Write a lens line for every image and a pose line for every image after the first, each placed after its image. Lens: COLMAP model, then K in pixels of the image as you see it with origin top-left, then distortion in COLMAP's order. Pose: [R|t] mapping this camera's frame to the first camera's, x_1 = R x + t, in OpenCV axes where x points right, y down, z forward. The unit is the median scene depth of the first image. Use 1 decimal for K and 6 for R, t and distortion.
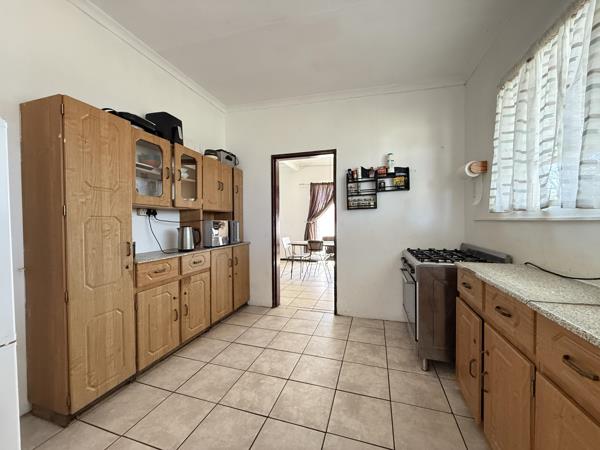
lens RADIAL K [[240.0, 0, 298.0], [0, 240.0, 225.4], [0, 0, 1]] dist [0.002155, 0.000082]
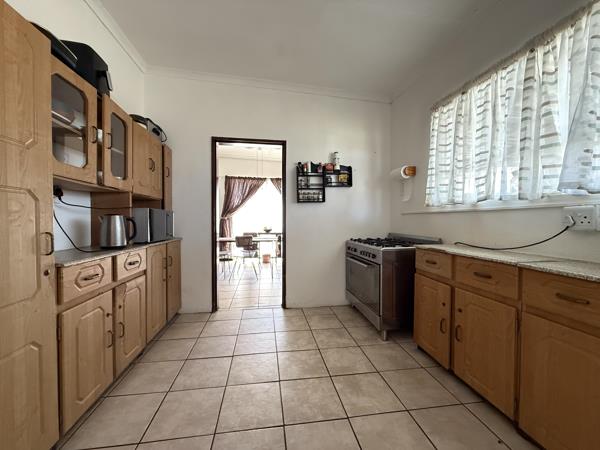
lens RADIAL K [[240.0, 0, 298.4], [0, 240.0, 225.0], [0, 0, 1]] dist [0.002155, 0.000082]
pose [[0.898839, -0.000002, 0.438278, -0.327928], [-0.000654, 0.999999, 0.001346, 0.039916], [-0.438277, -0.001497, 0.898838, 0.127885]]
